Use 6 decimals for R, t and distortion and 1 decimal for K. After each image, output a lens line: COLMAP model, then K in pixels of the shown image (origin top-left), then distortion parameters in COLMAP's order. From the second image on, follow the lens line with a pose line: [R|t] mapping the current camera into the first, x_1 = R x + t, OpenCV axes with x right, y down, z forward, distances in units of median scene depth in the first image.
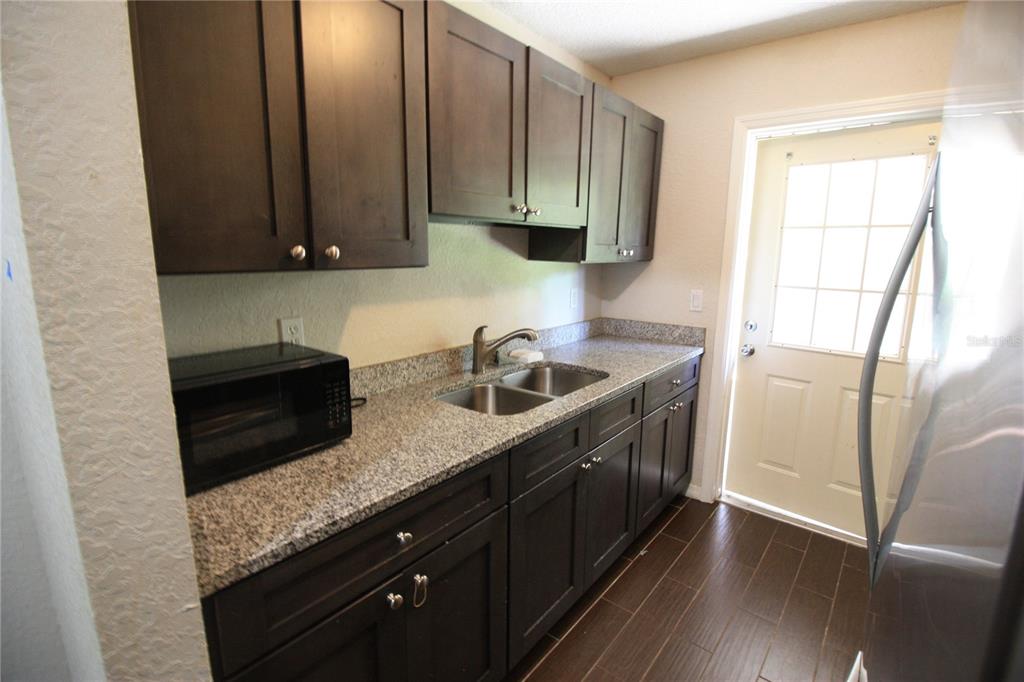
lens RADIAL K [[486.5, 0, 515.2], [0, 486.5, 338.1], [0, 0, 1]] dist [-0.001103, -0.015055]
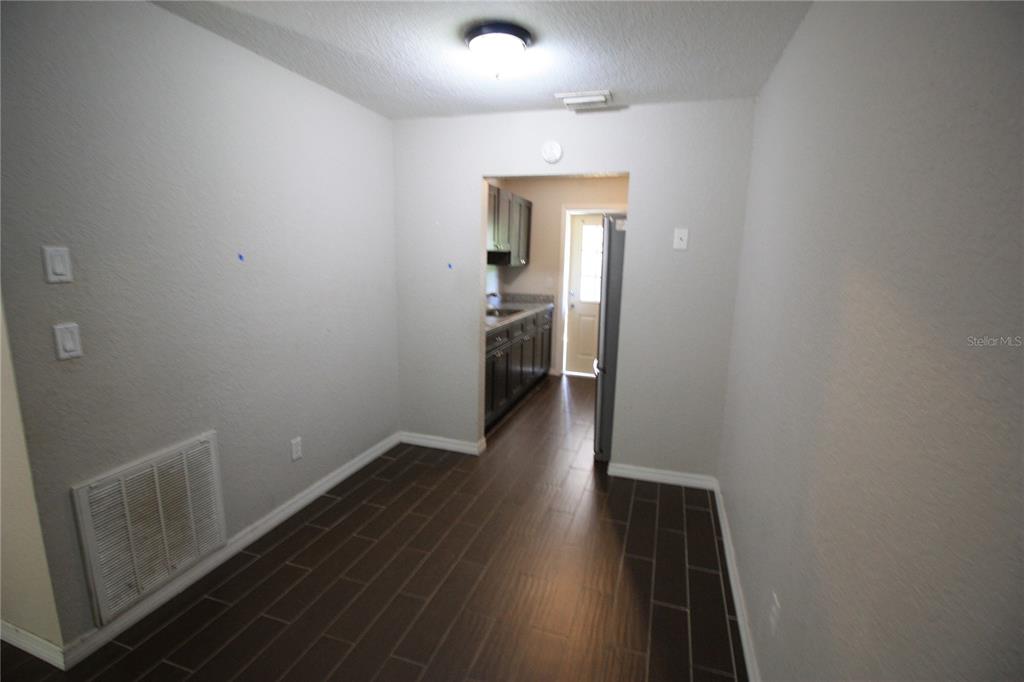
lens RADIAL K [[486.5, 0, 515.2], [0, 486.5, 338.1], [0, 0, 1]] dist [-0.001103, -0.015055]
pose [[0.940690, -0.051053, 0.335404, -0.551256], [0.050672, 0.998666, 0.009891, 0.149508], [-0.335462, 0.007692, 0.942022, -1.081367]]
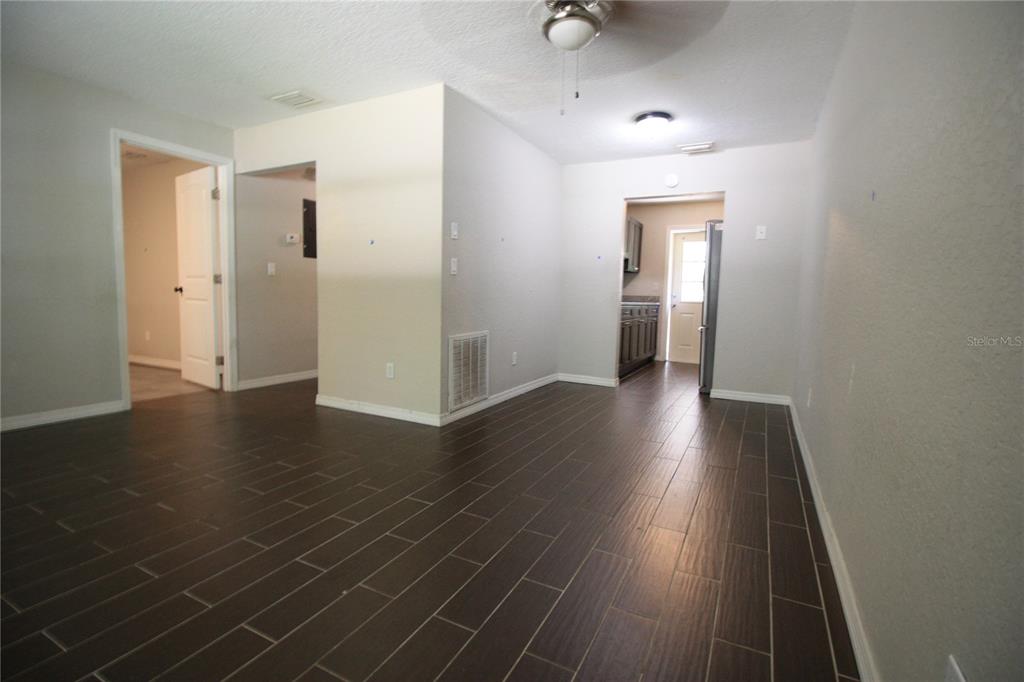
lens RADIAL K [[486.5, 0, 515.2], [0, 486.5, 338.1], [0, 0, 1]] dist [-0.001103, -0.015055]
pose [[0.983705, -0.008690, 0.179582, -0.966547], [0.023876, 0.996299, -0.082574, 0.444966], [-0.178200, 0.085516, 0.980271, -1.645479]]
